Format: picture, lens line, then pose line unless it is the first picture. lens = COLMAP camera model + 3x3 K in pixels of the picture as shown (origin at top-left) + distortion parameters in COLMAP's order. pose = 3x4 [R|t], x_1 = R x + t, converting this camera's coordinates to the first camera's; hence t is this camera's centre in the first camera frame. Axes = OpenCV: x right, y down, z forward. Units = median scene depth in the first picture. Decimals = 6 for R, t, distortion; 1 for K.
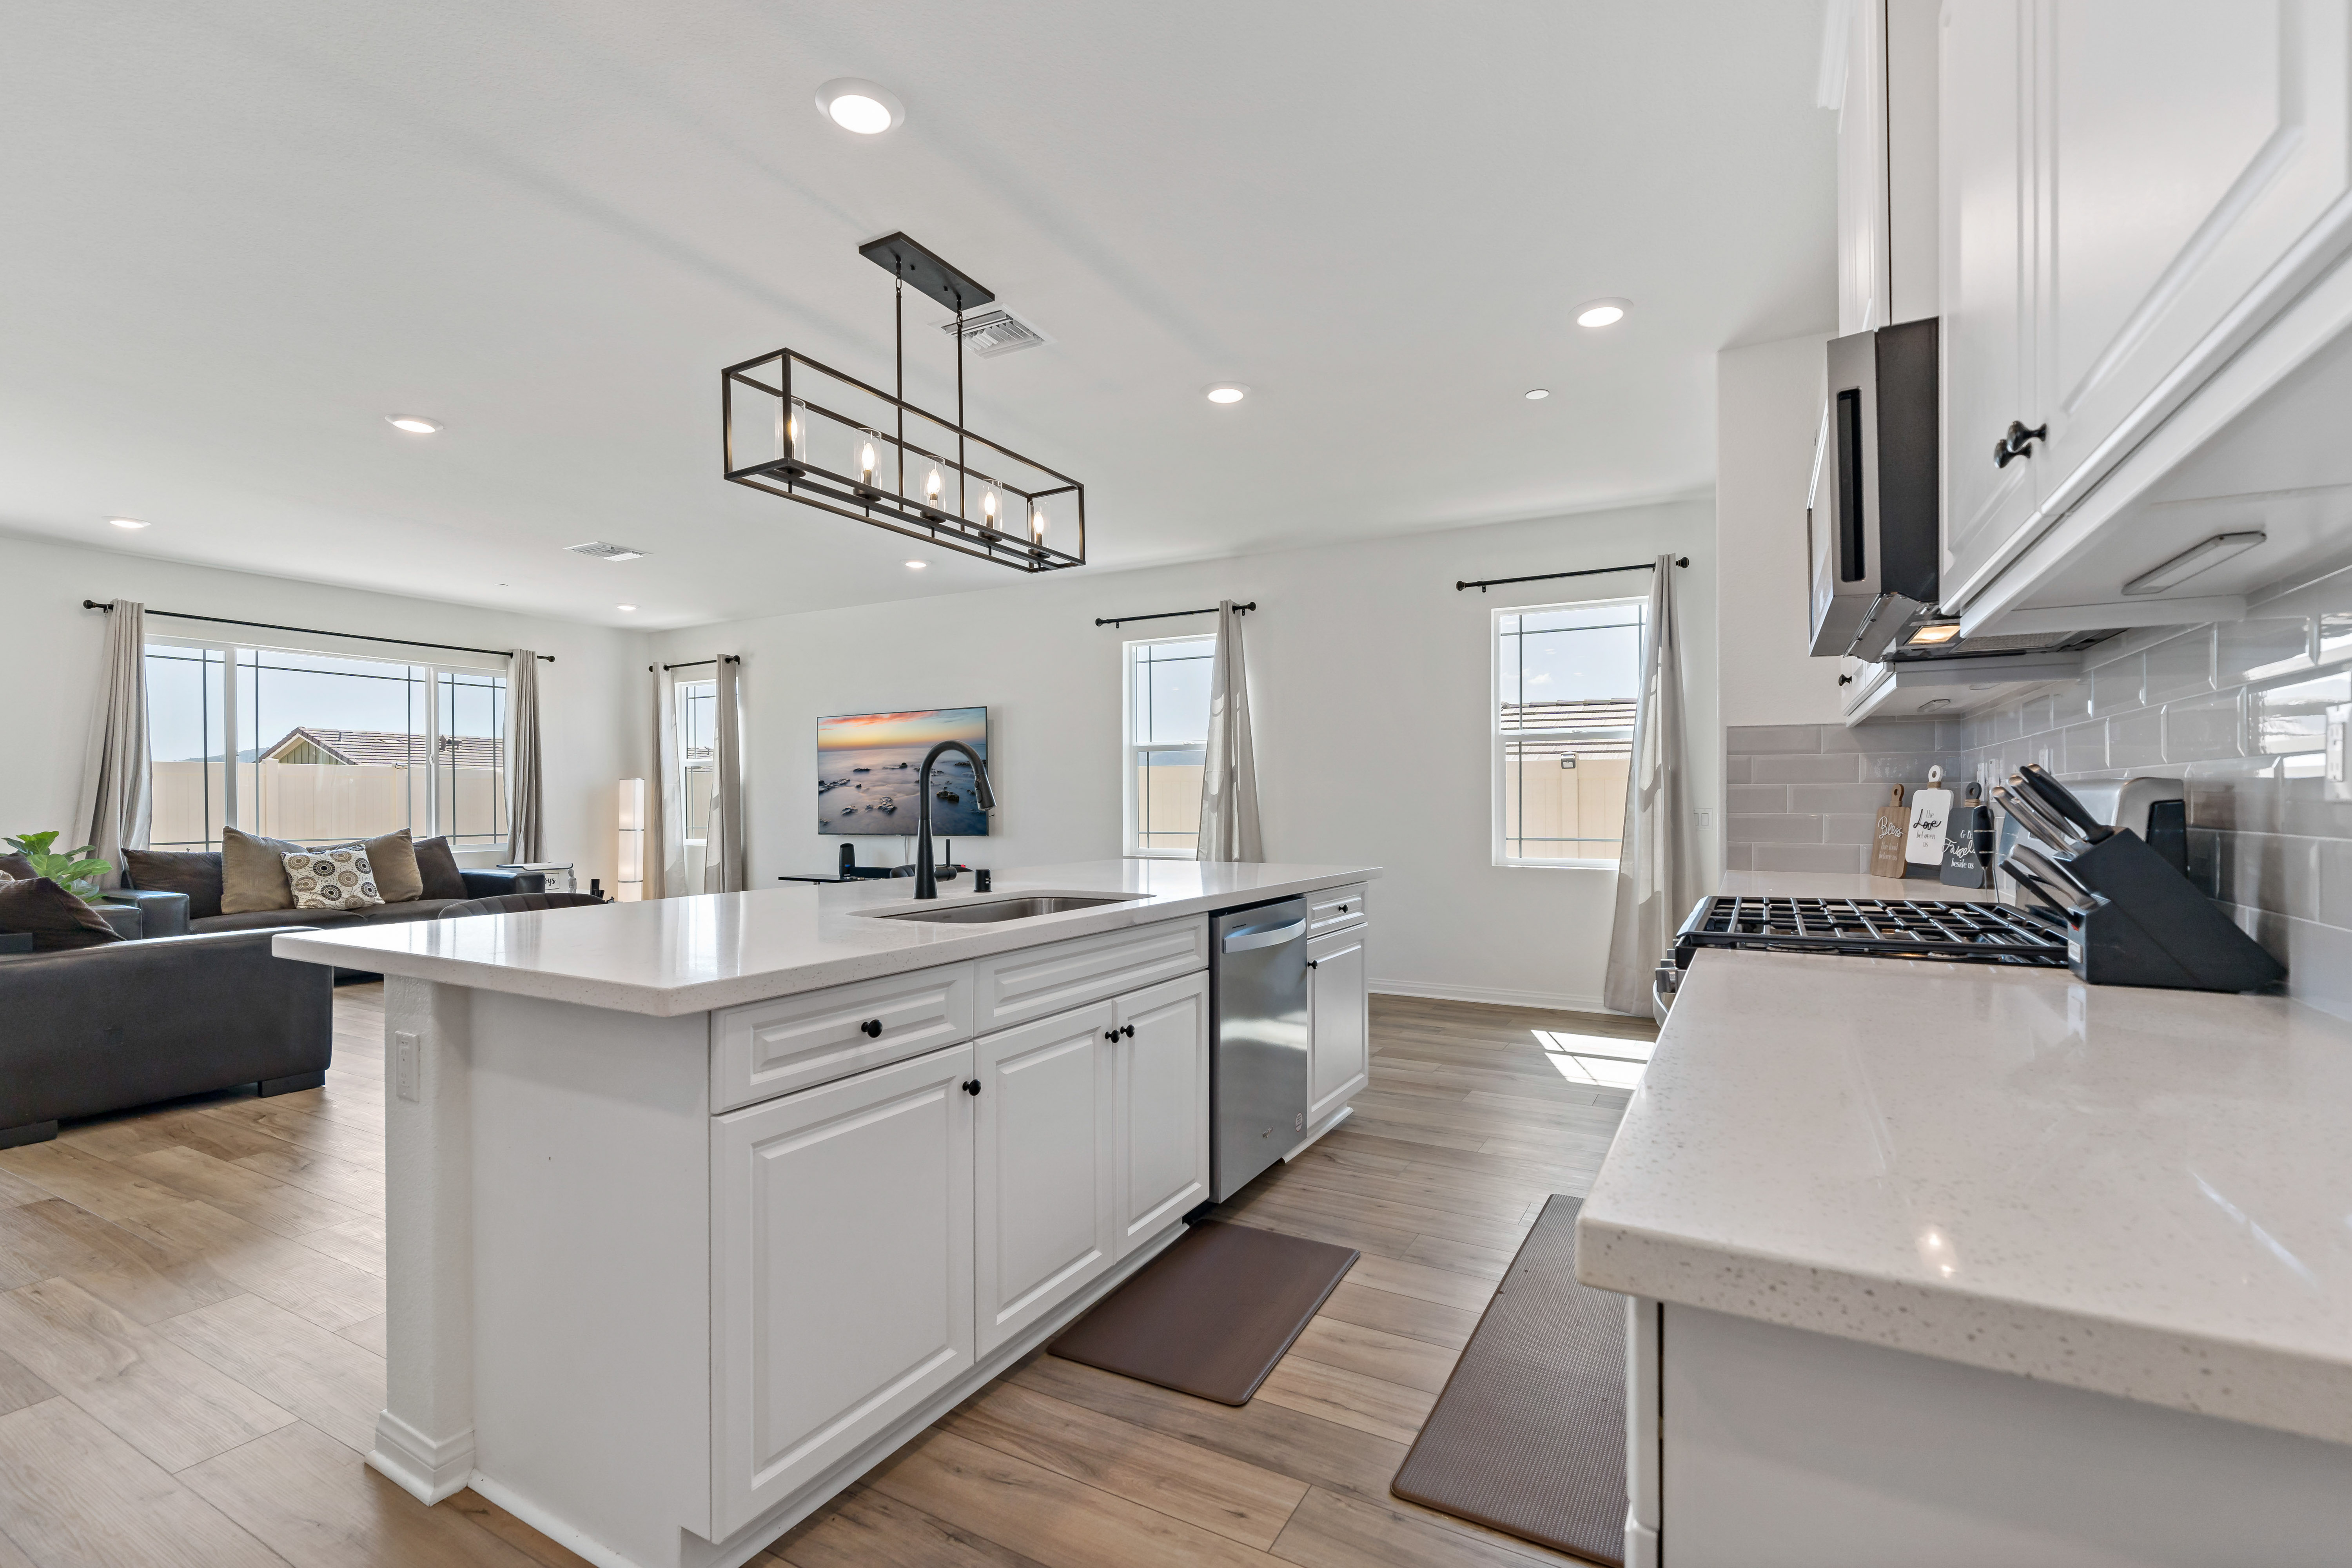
lens RADIAL K [[1036.8, 0, 1225.2], [0, 1036.8, 788.1], [0, 0, 1]] dist [0.000362, -0.000035]
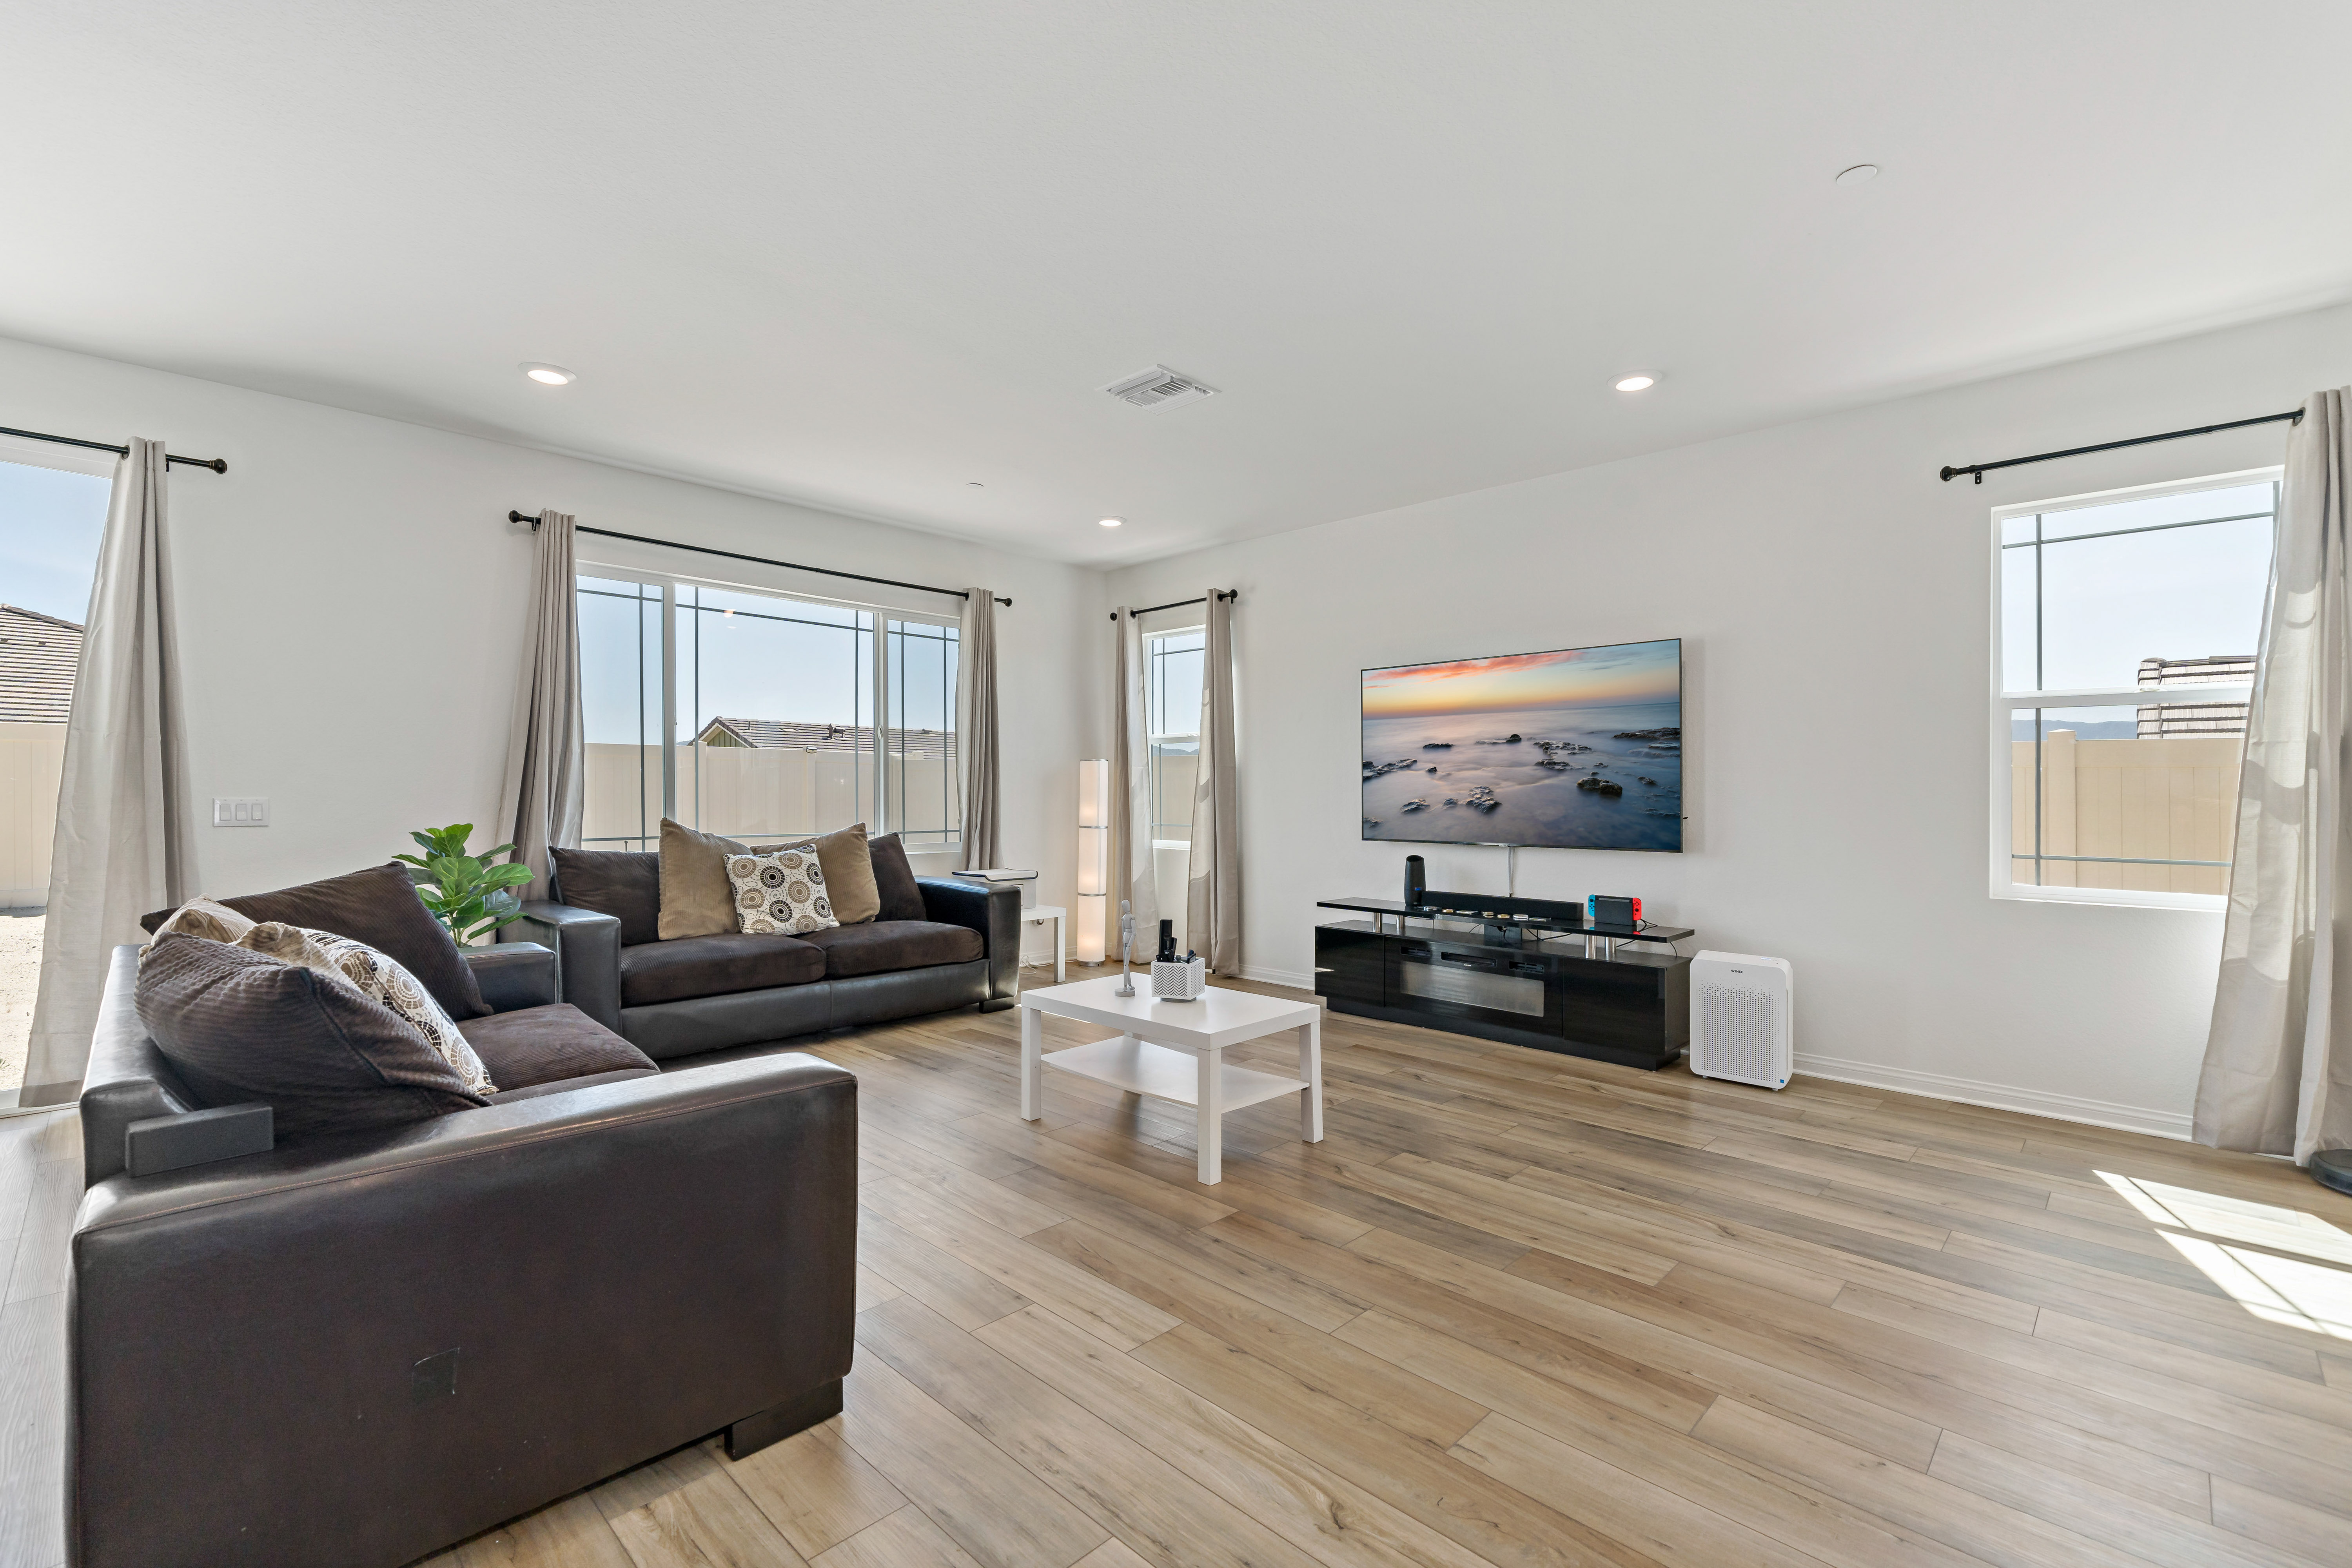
lens RADIAL K [[1020.4, 0, 1186.2], [0, 1020.4, 789.1], [0, 0, 1]] dist [0.000644, 0.000024]
pose [[0.957417, 0.010447, -0.288520, -0.342887], [-0.007669, 0.999913, 0.010756, 0.004835], [0.288607, -0.008085, 0.957413, 0.355034]]
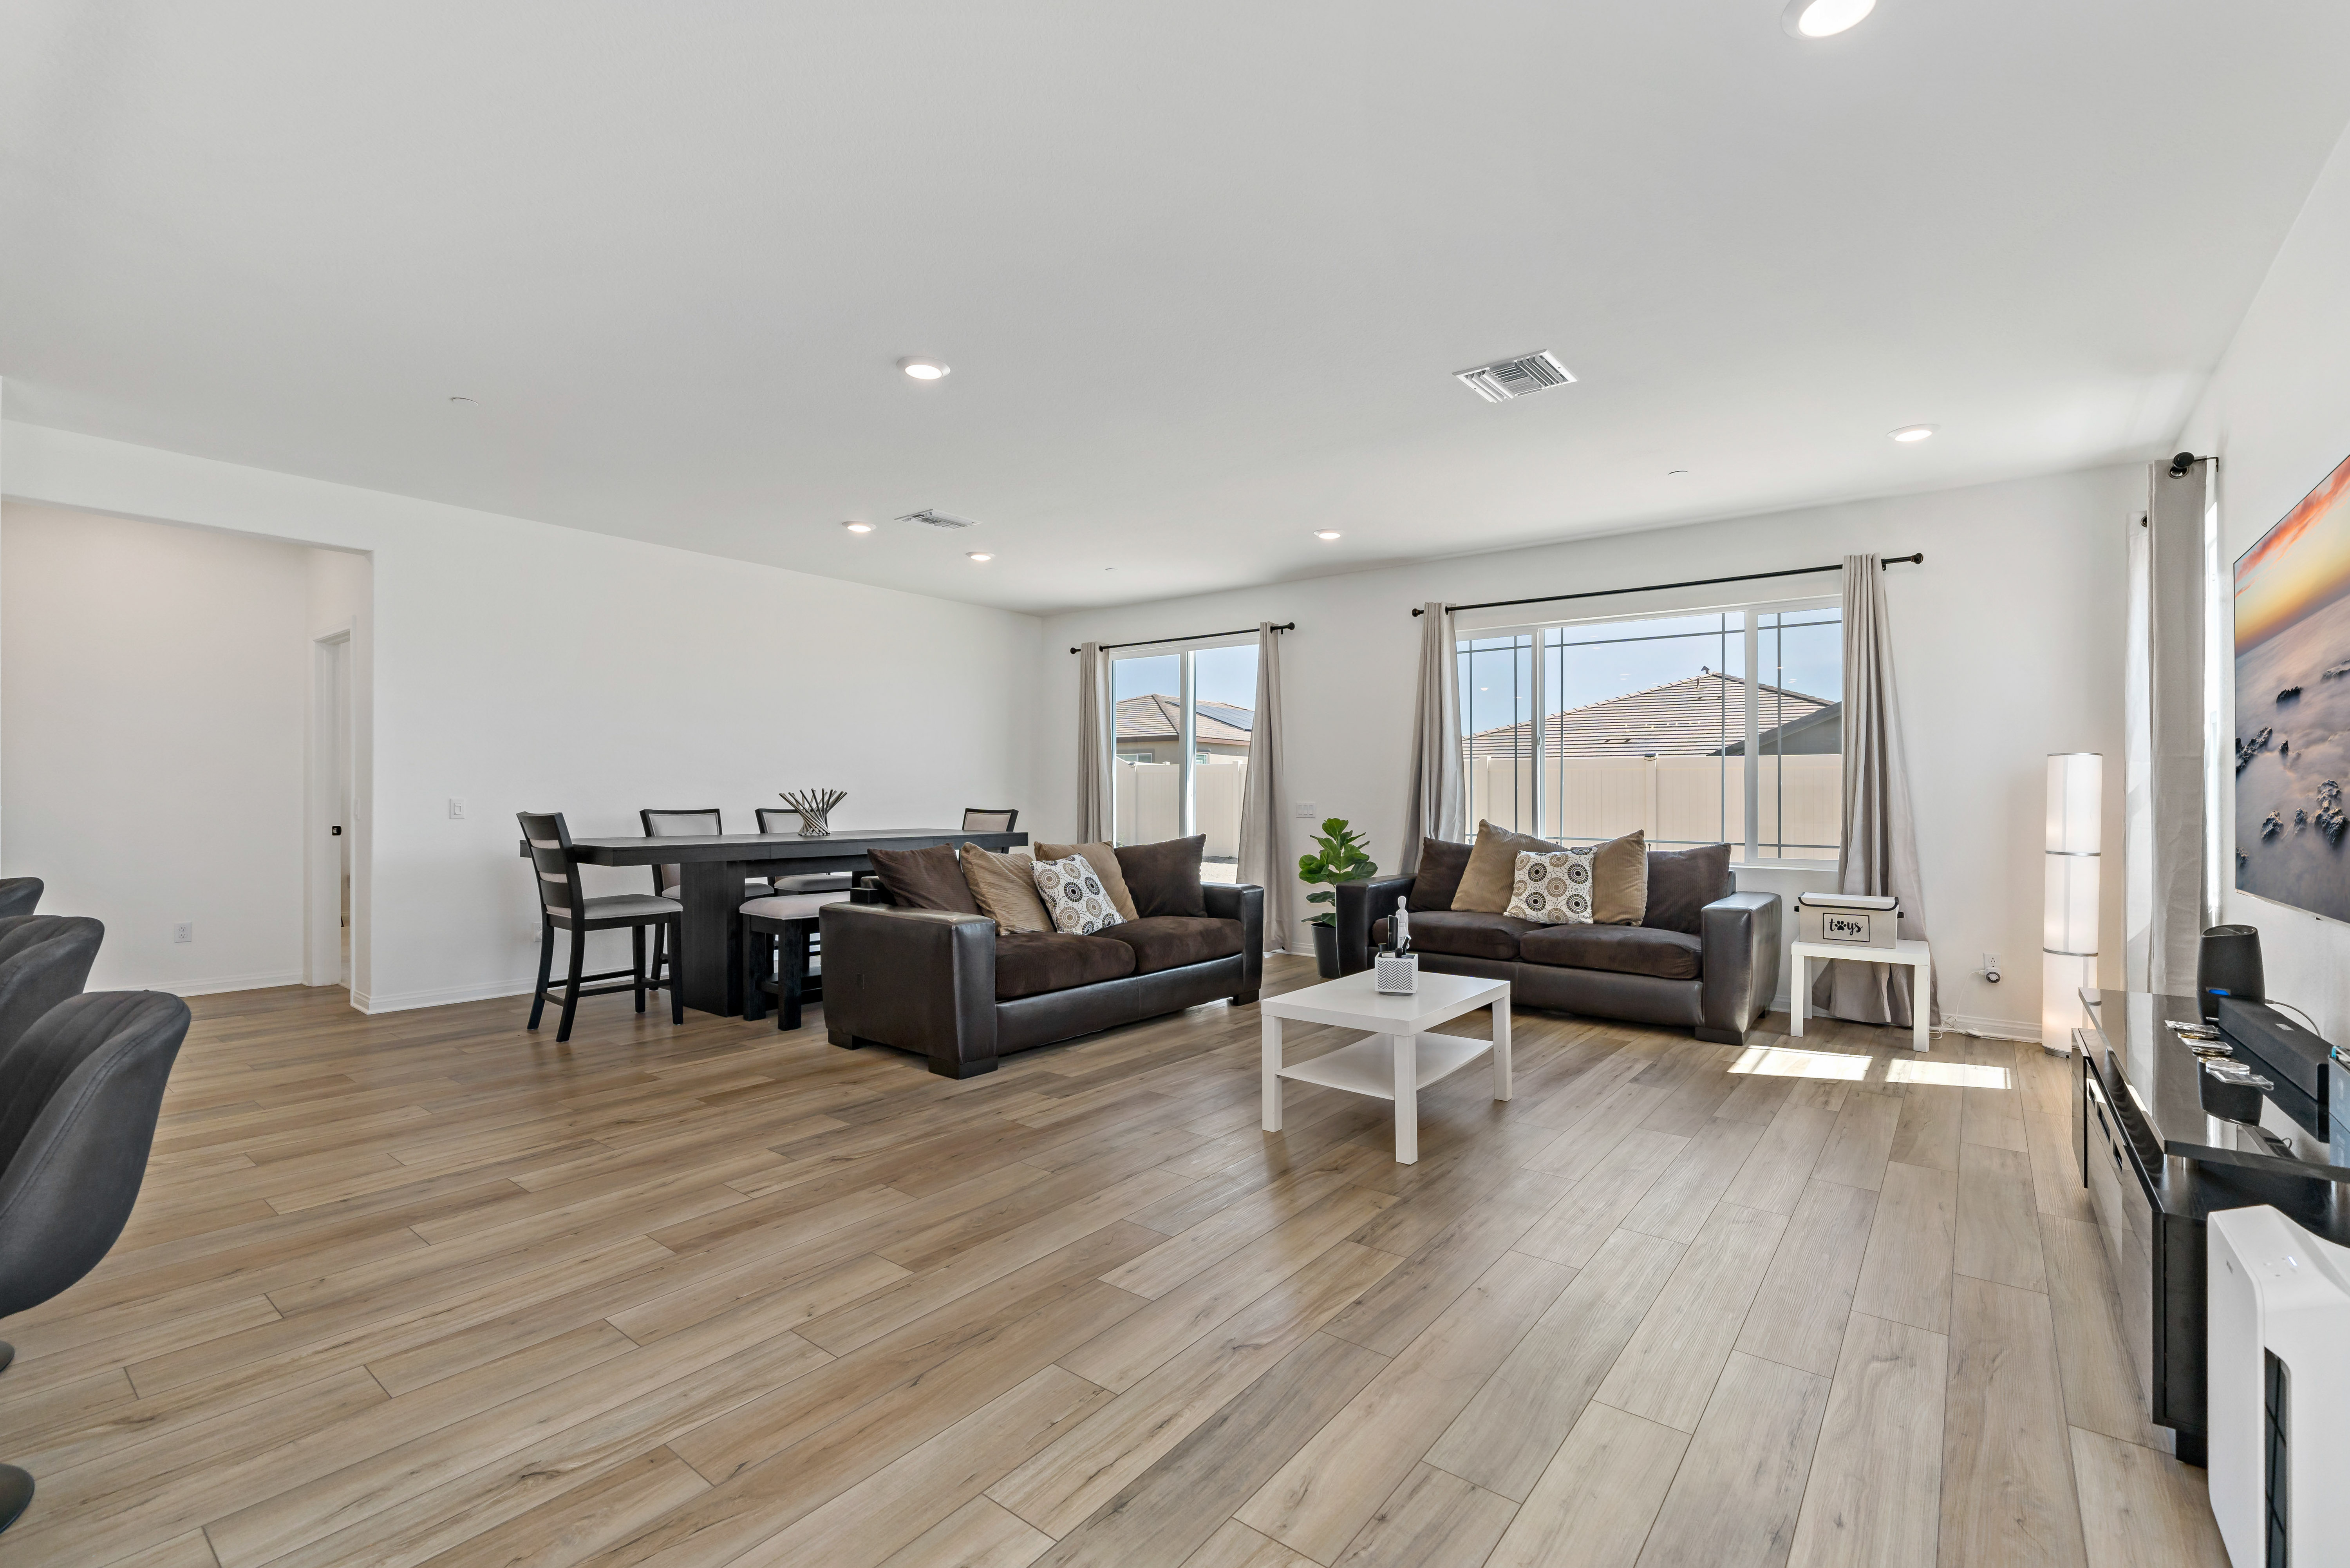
lens RADIAL K [[1019.7, 0, 1185.2], [0, 1019.7, 789.1], [0, 0, 1]] dist [0.000644, 0.000024]
pose [[-0.180130, -0.004943, -0.983630, 0.005493], [0.004318, 0.999974, -0.005816, 0.011567], [0.983633, -0.005295, -0.180104, 0.774487]]
